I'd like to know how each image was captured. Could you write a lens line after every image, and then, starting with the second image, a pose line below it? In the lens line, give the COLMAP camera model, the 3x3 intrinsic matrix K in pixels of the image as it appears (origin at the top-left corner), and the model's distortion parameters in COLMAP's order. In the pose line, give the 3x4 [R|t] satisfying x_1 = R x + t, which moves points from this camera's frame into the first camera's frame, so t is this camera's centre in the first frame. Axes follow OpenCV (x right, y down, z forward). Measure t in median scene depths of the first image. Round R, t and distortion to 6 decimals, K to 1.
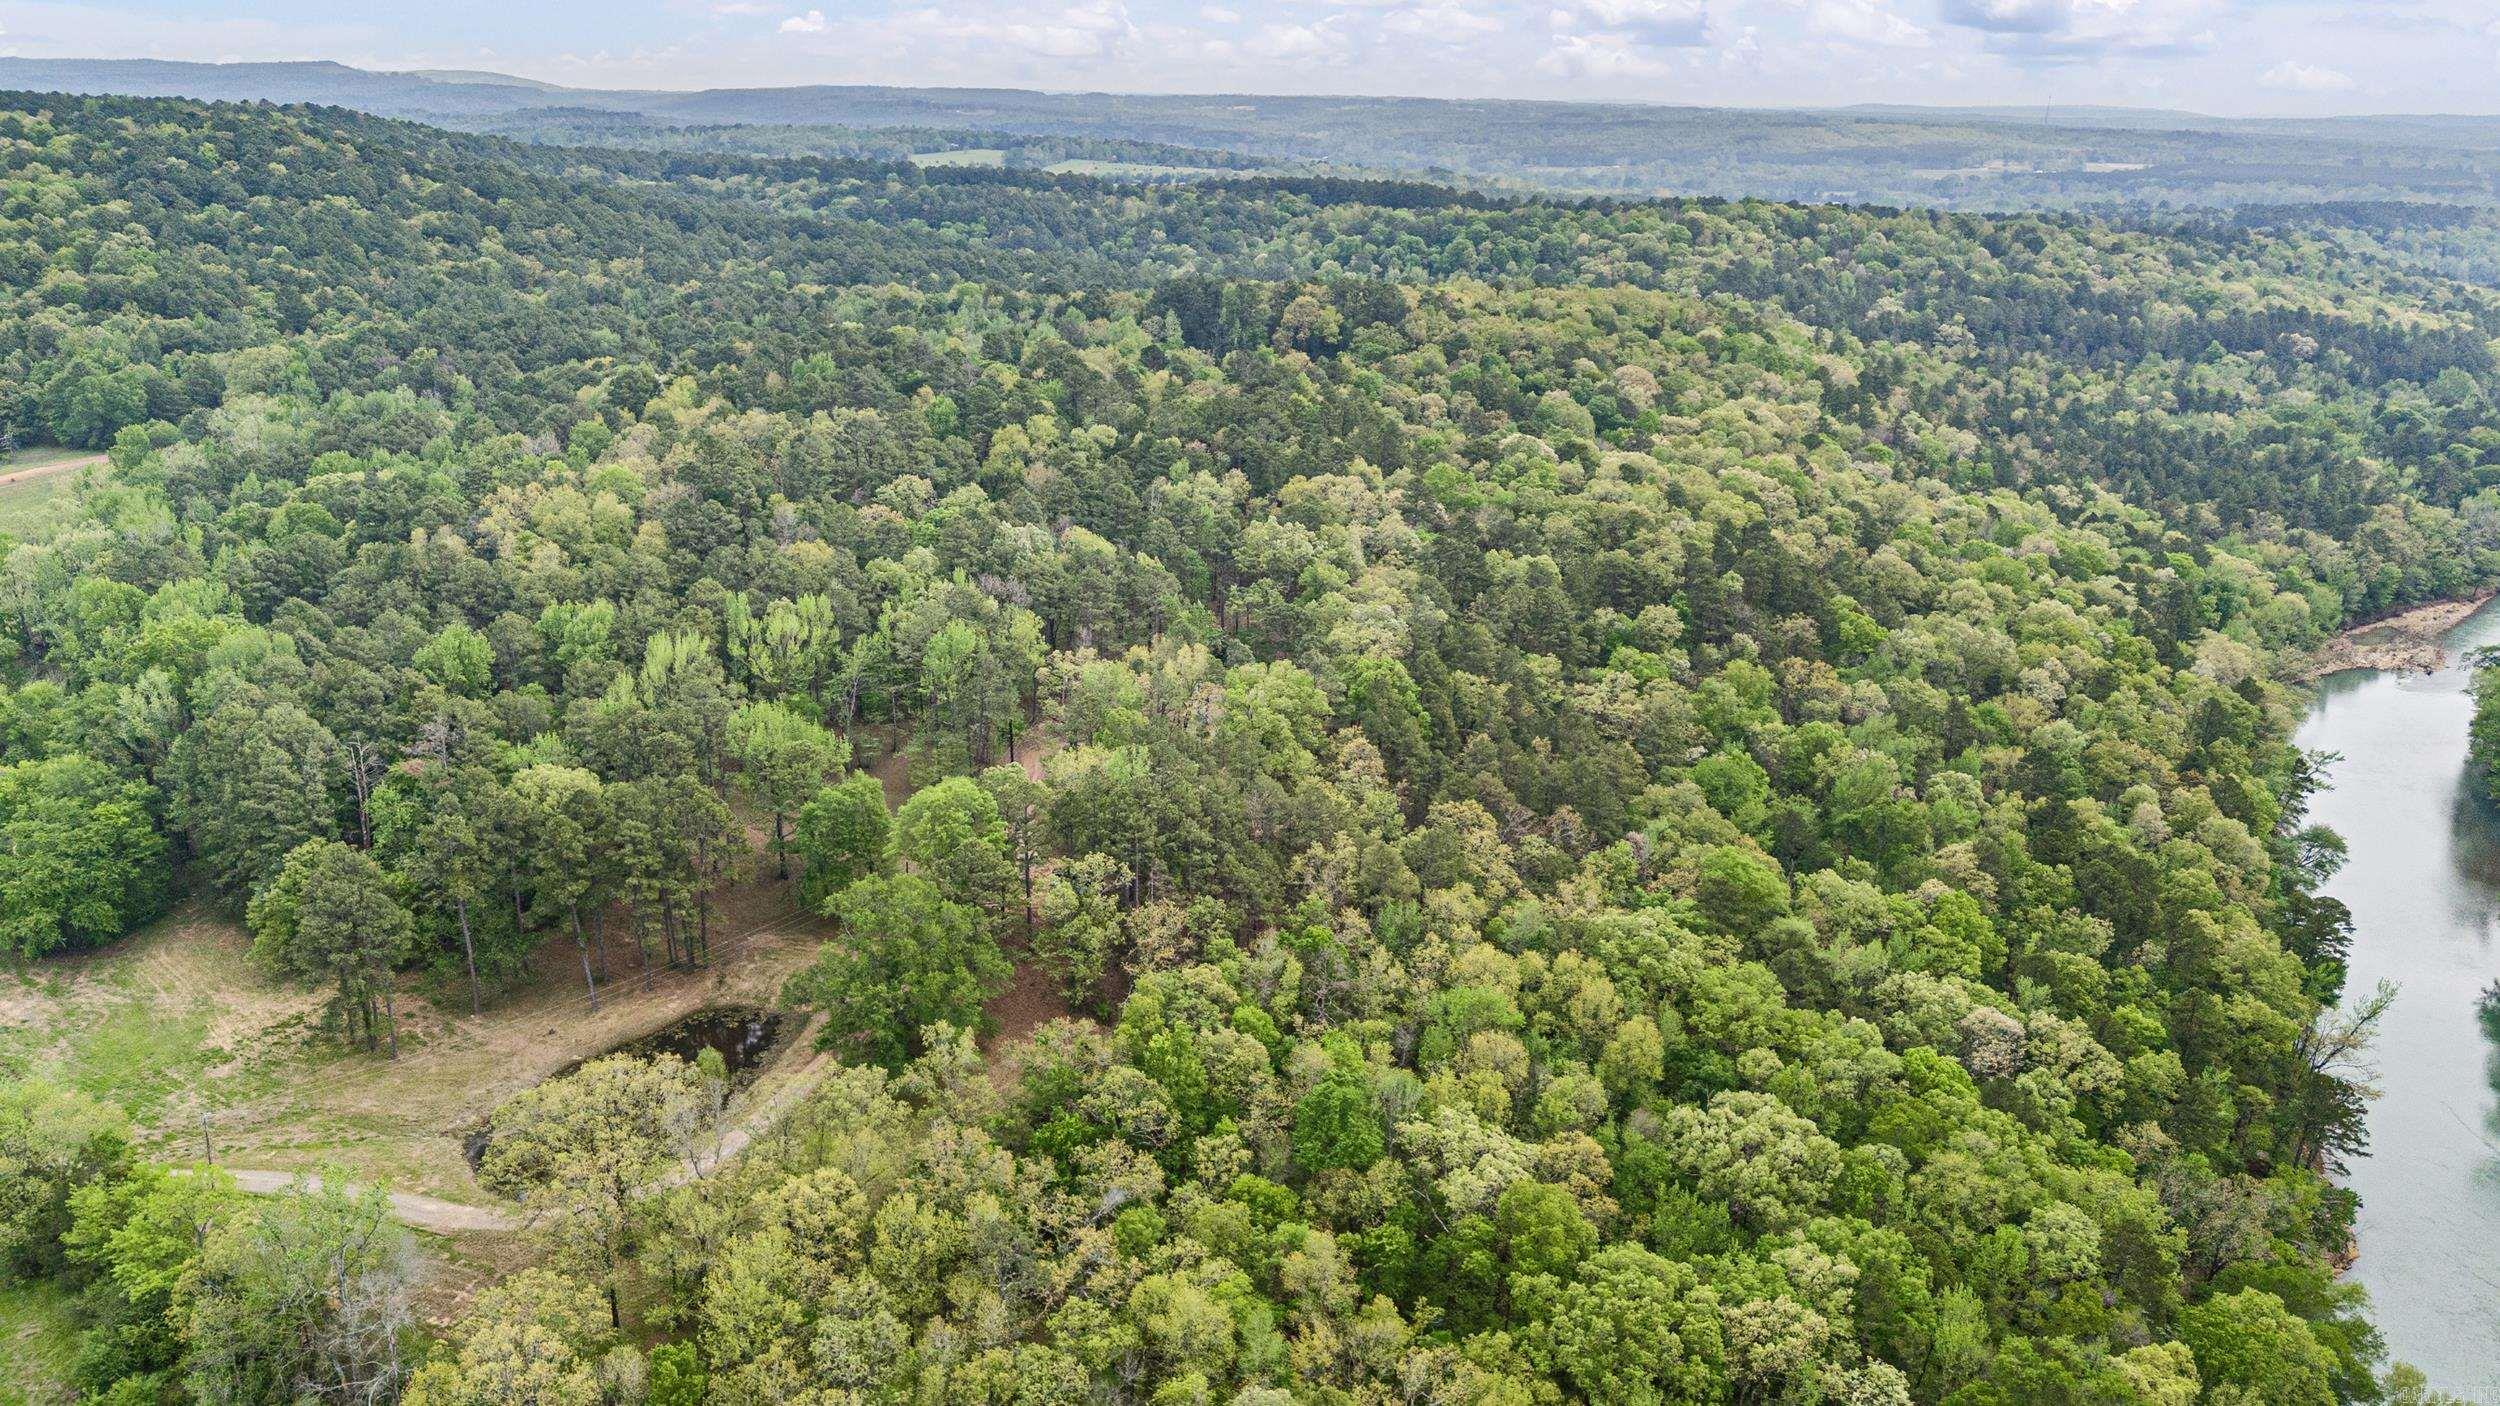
lens RADIAL K [[1844.3, 0, 1251.7], [0, 1844.3, 713.3], [0, 0, 1]] dist [0.065616, -0.070437]
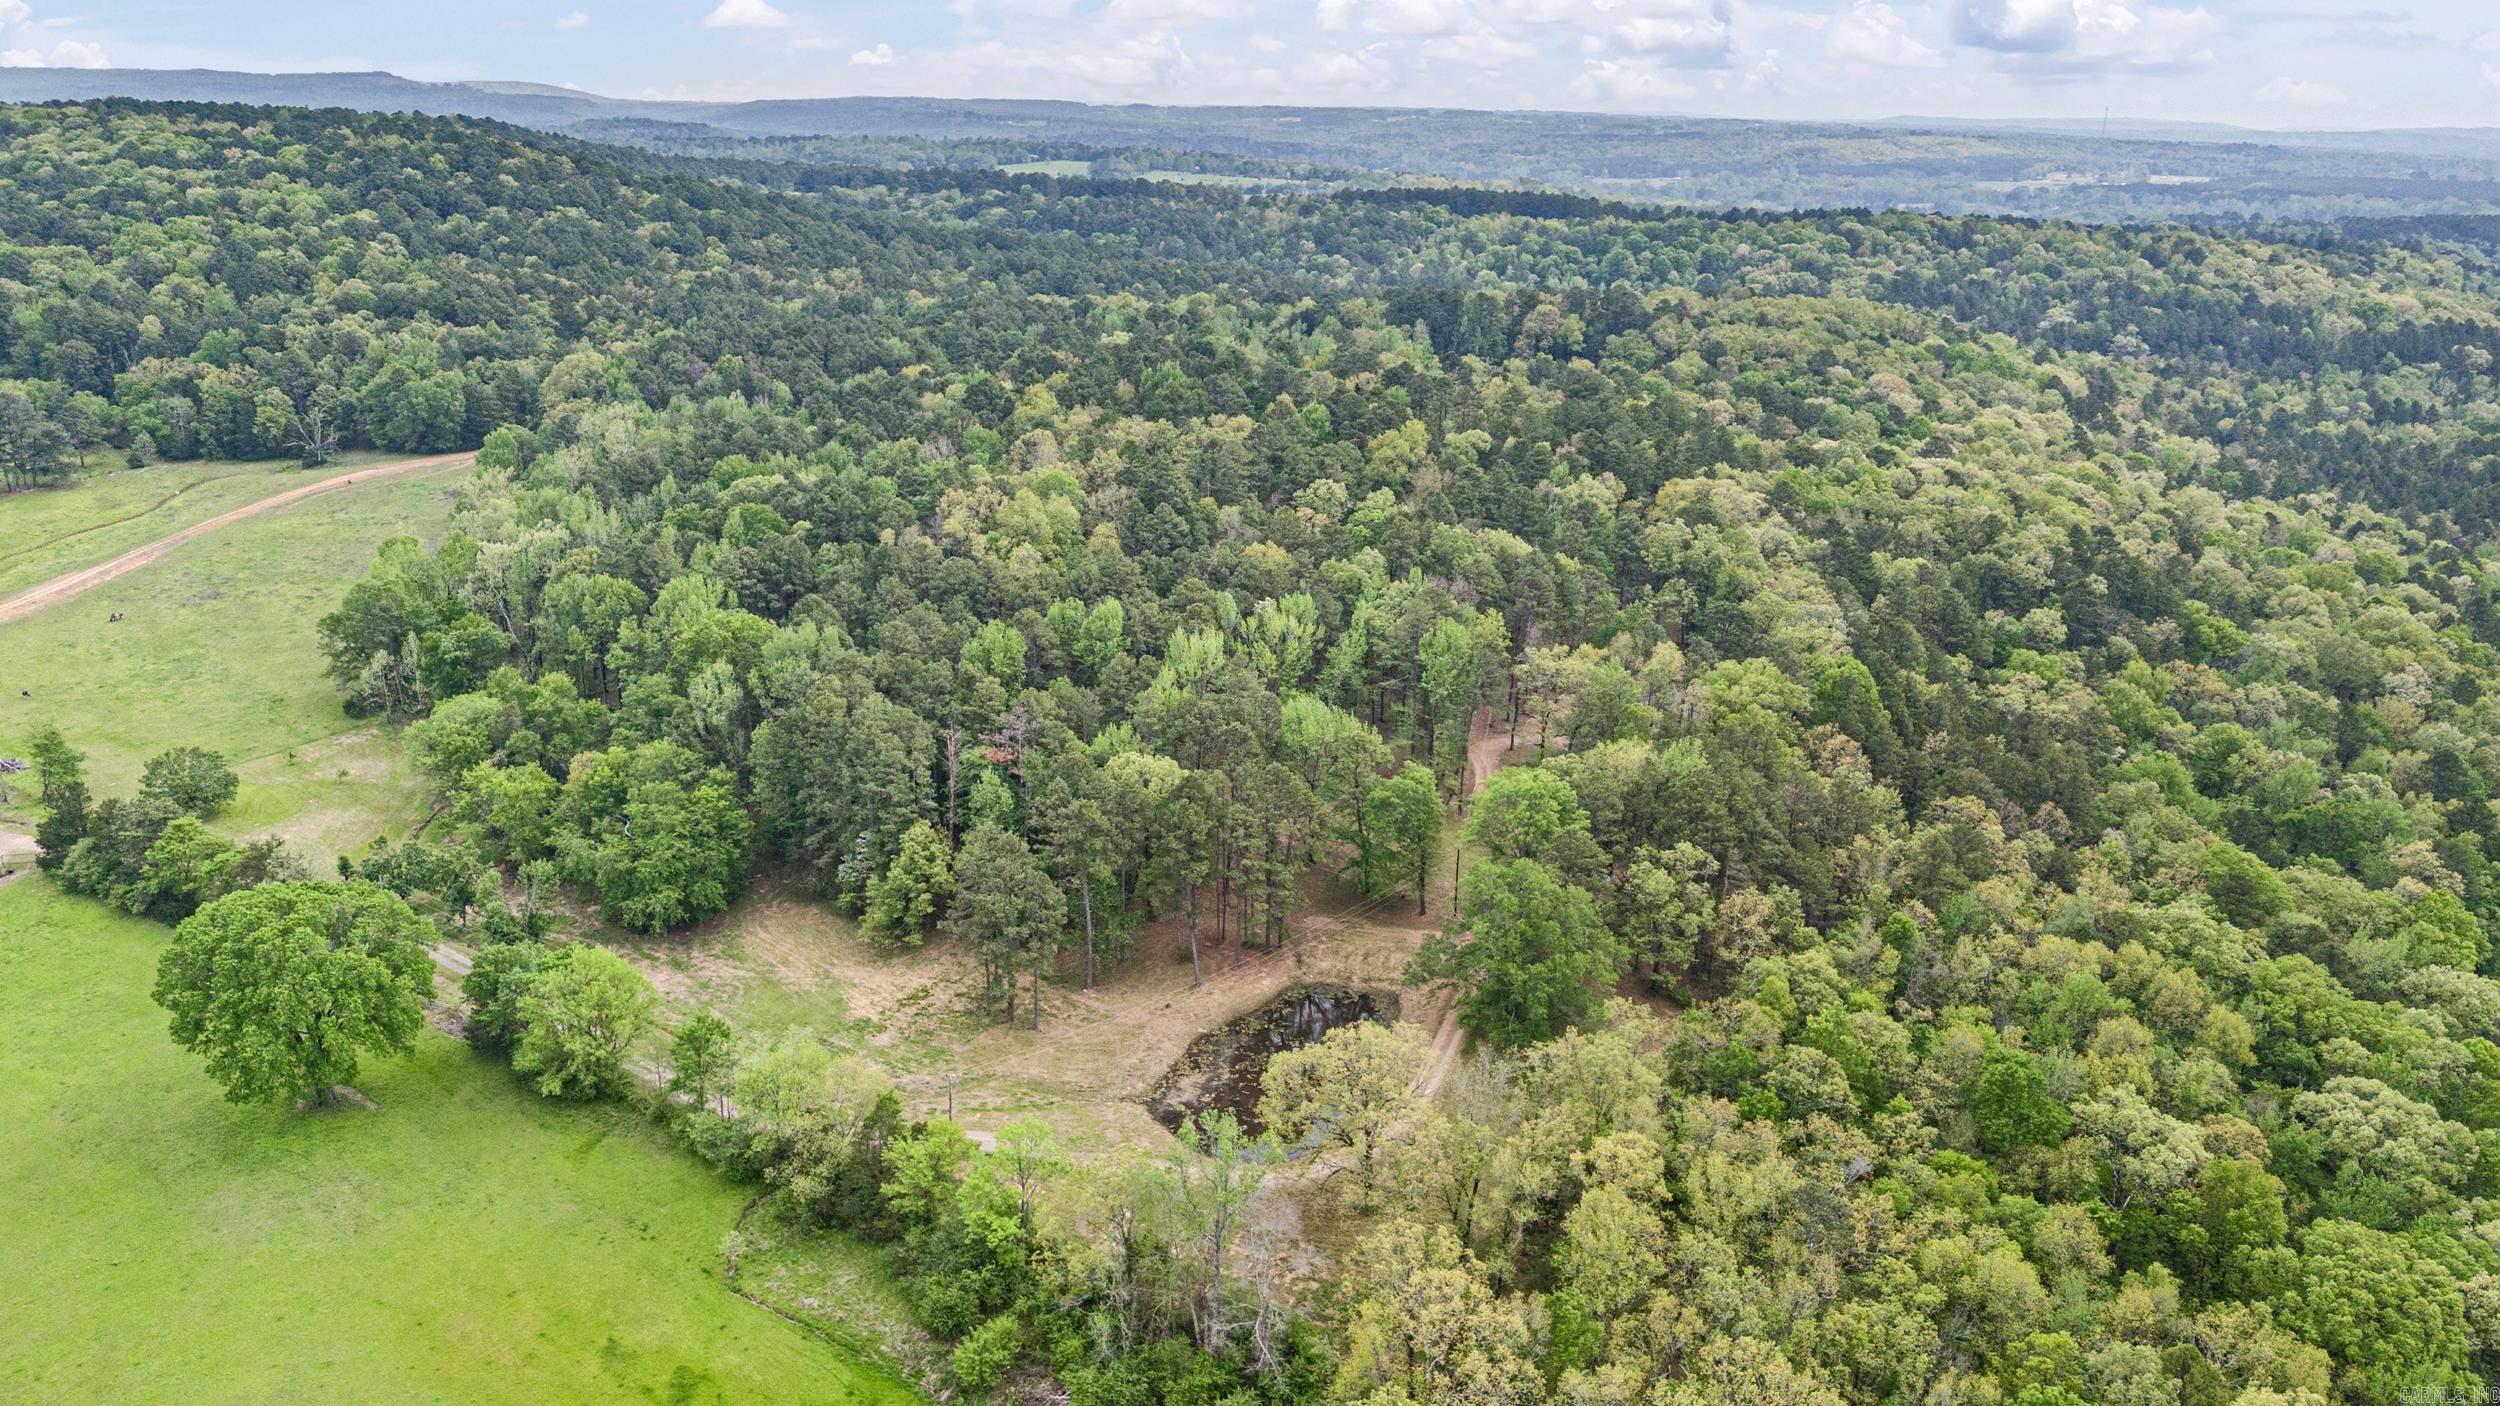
lens RADIAL K [[1844.3, 0, 1233.7], [0, 1844.3, 699.1], [0, 0, 1]] dist [0.065616, -0.070437]
pose [[0.999894, 0.005977, -0.013265, -0.182712], [-0.006136, 0.999910, -0.011943, 0.005690], [0.013193, 0.012023, 0.999841, -0.023994]]
